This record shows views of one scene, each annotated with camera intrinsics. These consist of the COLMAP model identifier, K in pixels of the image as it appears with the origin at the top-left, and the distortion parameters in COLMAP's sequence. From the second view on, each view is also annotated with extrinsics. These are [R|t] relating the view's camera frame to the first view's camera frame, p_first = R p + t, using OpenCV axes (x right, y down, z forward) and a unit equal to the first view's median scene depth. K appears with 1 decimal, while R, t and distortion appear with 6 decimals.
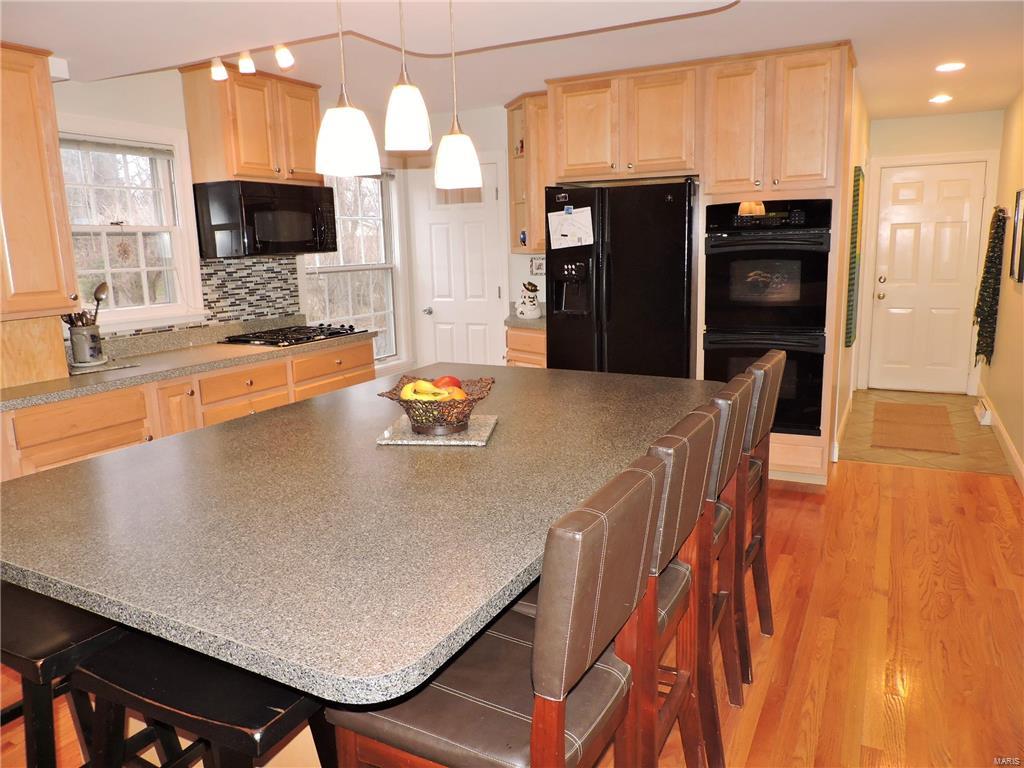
lens RADIAL K [[729.3, 0, 513.8], [0, 729.3, 386.1], [0, 0, 1]] dist [-0.011865, -0.007642]
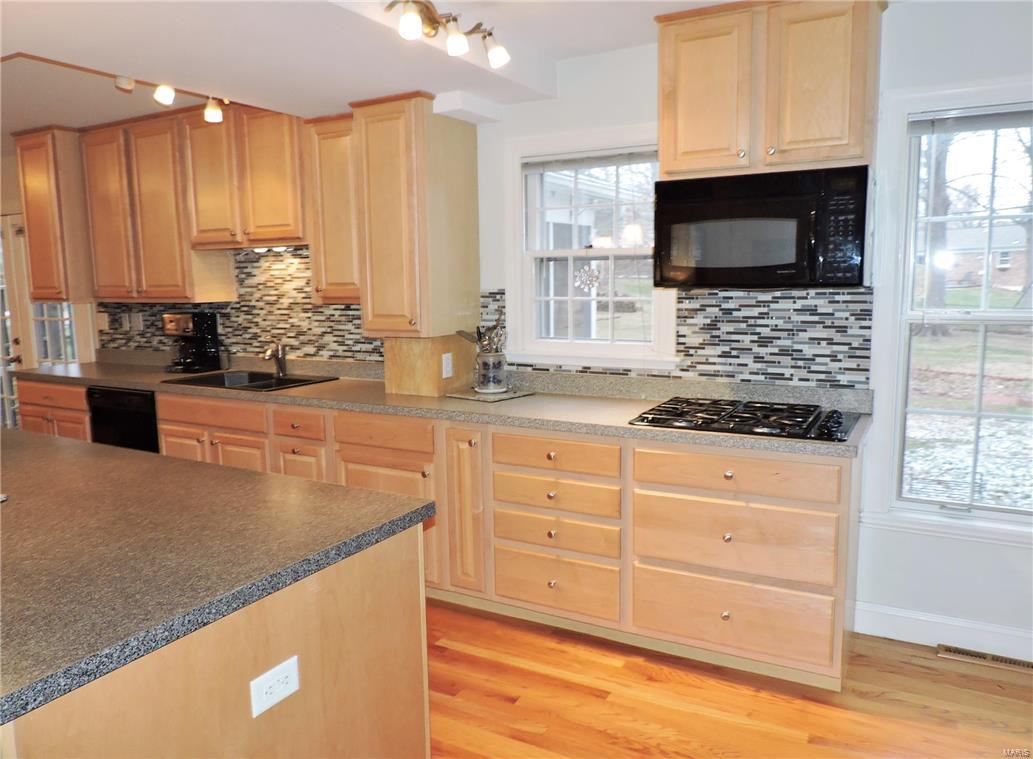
lens RADIAL K [[745.9, 0, 516.5], [0, 745.9, 379.5], [0, 0, 1]] dist [-0.010212, -0.002997]
pose [[-0.028533, 0.156372, -0.987286, 0.339502], [-0.178489, 0.971018, 0.158954, -0.172574], [0.983528, 0.180755, 0.000205, 0.832620]]
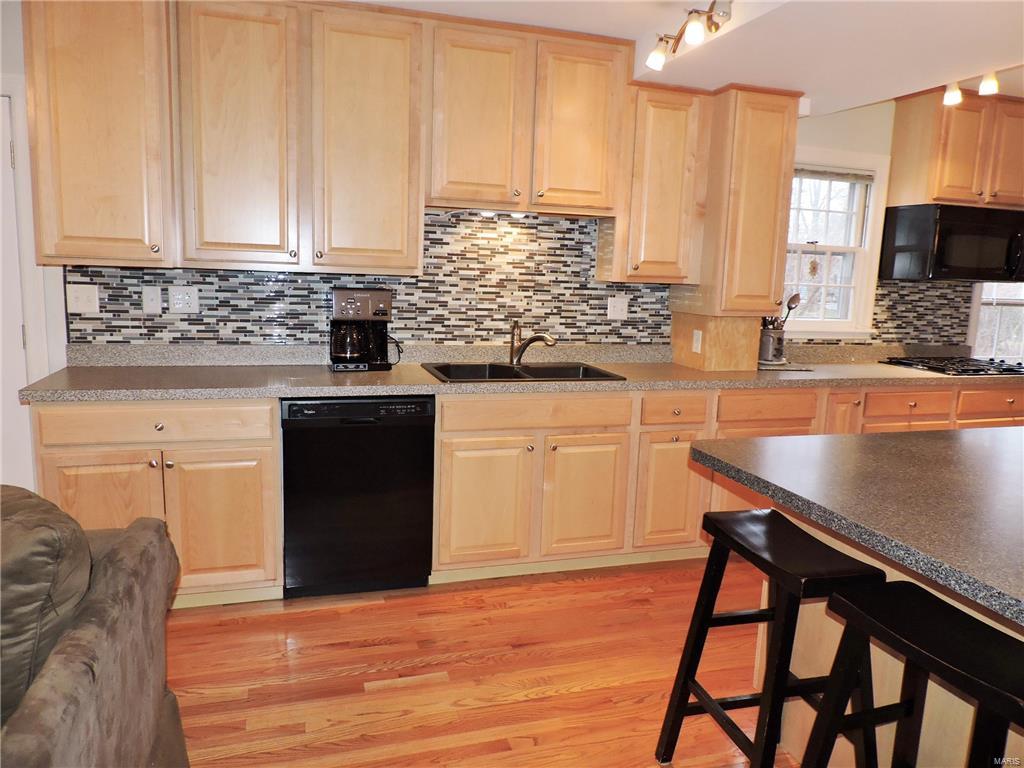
lens RADIAL K [[729.3, 0, 513.8], [0, 729.3, 386.1], [0, 0, 1]] dist [-0.011865, -0.007642]
pose [[0.708177, 0.159657, -0.687746, -0.061855], [-0.186105, 0.981859, 0.036300, 0.031601], [0.681066, 0.102286, 0.725043, -0.082537]]
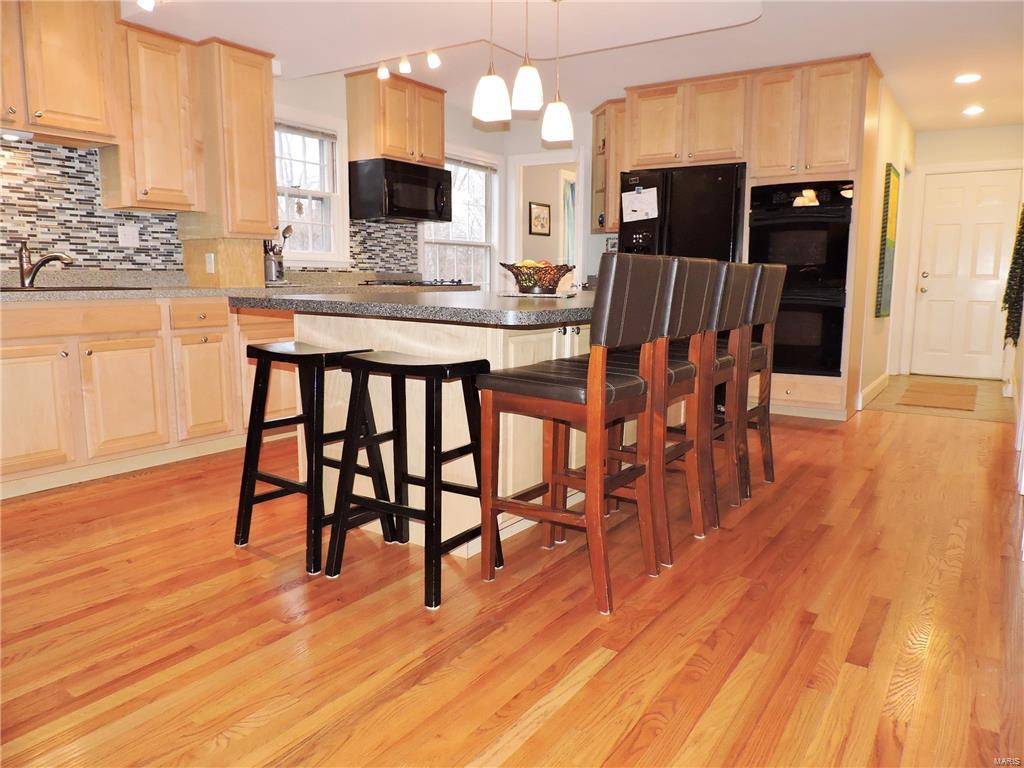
lens RADIAL K [[729.3, 0, 513.8], [0, 729.3, 386.1], [0, 0, 1]] dist [-0.011865, -0.007642]
pose [[0.993592, 0.047327, -0.102639, 0.007379], [-0.051587, 0.997897, -0.039252, 0.154390], [0.100566, 0.044295, 0.993944, -0.244479]]
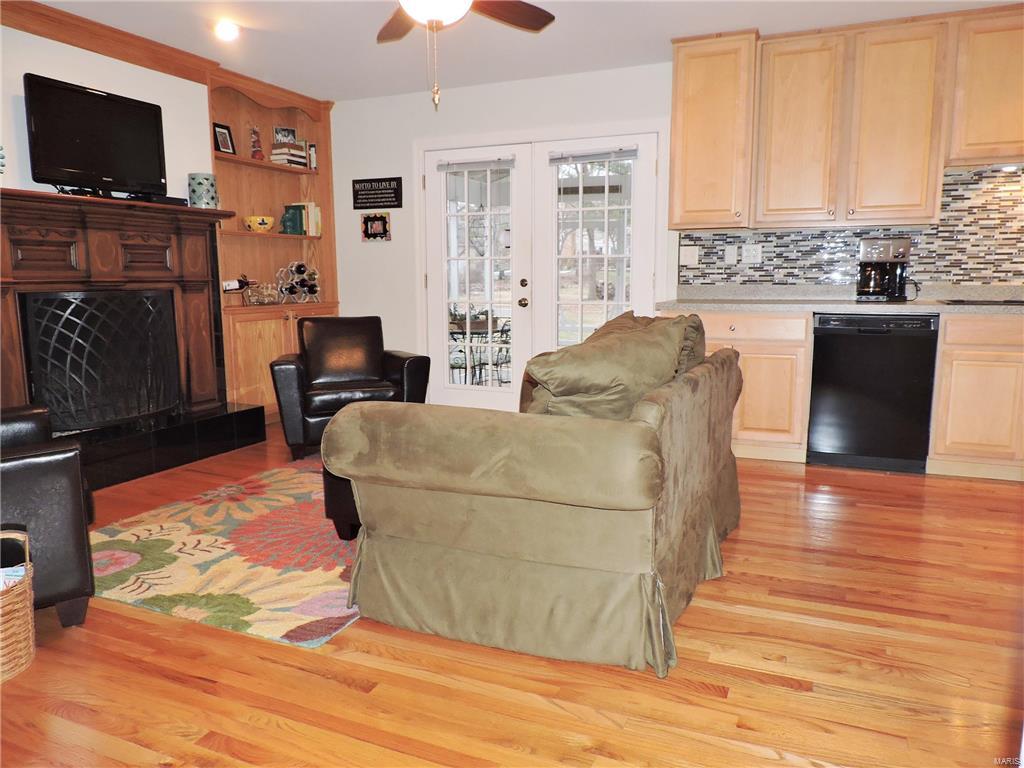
lens RADIAL K [[729.3, 0, 513.8], [0, 729.3, 386.1], [0, 0, 1]] dist [-0.011865, -0.007642]
pose [[0.067491, 0.174609, -0.982322, 0.245639], [-0.185761, 0.969551, 0.159576, 0.118767], [0.980274, 0.171707, 0.097872, -0.200511]]
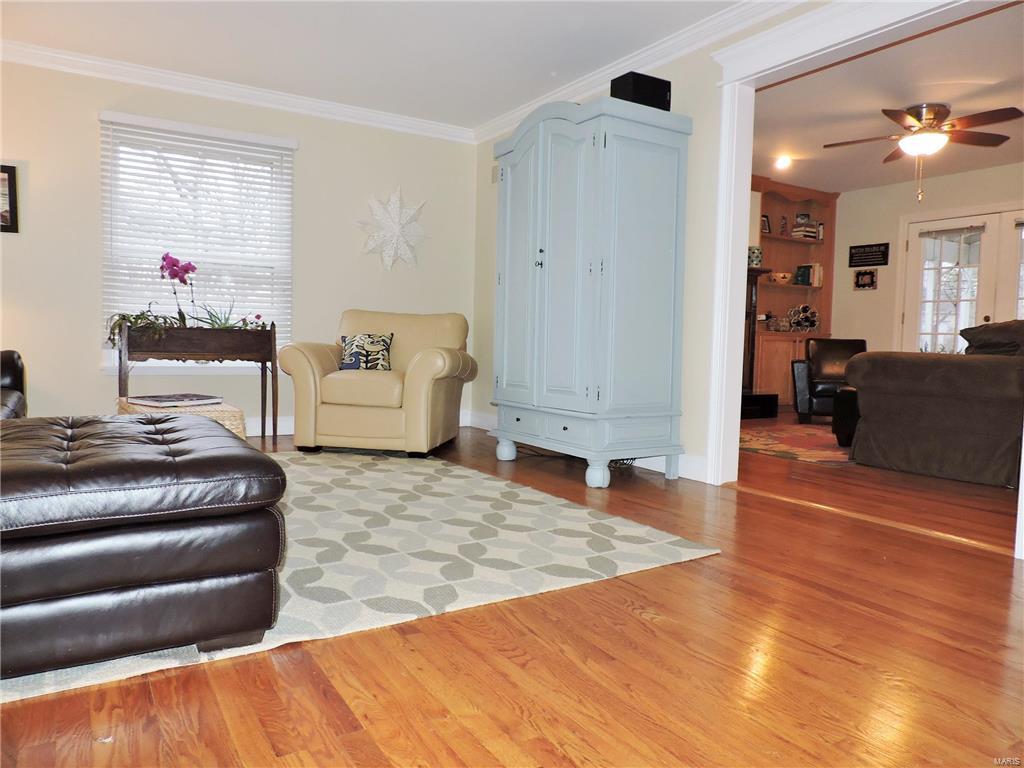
lens RADIAL K [[729.3, 0, 513.8], [0, 729.3, 386.1], [0, 0, 1]] dist [-0.011865, -0.007642]
pose [[-0.511248, 0.068992, -0.856660, 0.906478], [-0.172687, 0.968197, 0.181033, 0.177995], [0.841905, 0.240487, -0.483075, -0.164290]]
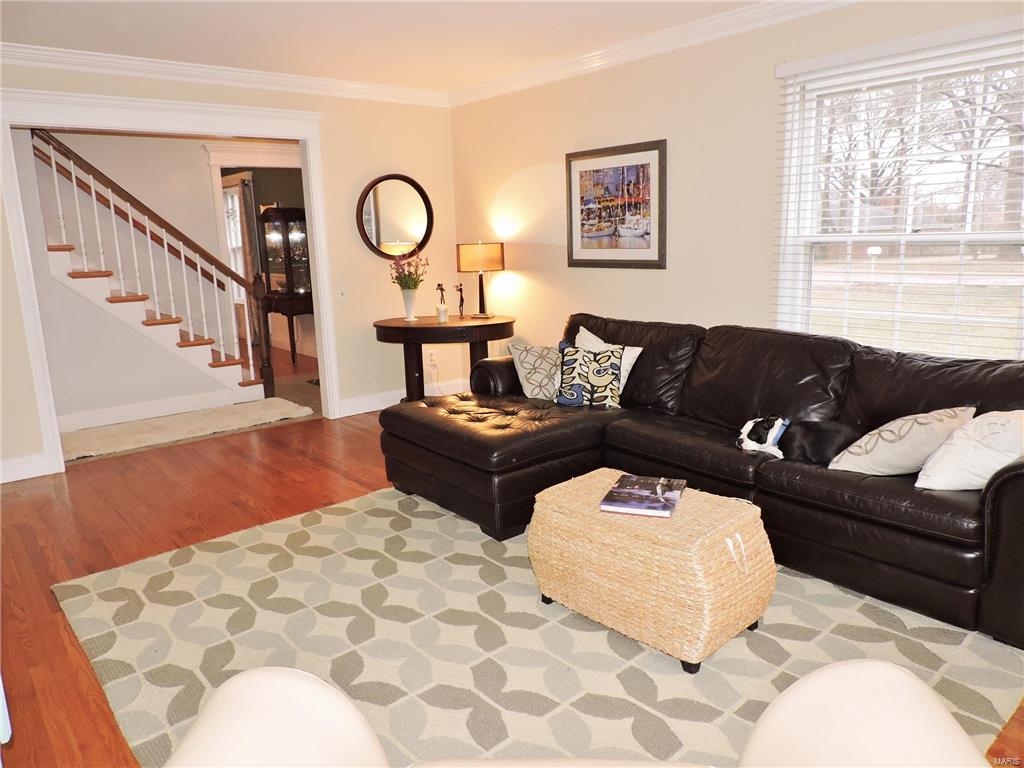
lens RADIAL K [[729.3, 0, 513.8], [0, 729.3, 386.1], [0, 0, 1]] dist [-0.011865, -0.007642]
pose [[0.383142, -0.170423, 0.907832, -0.116136], [0.189121, 0.976485, 0.103494, 0.222697], [-0.904121, 0.132037, 0.406363, -0.973276]]
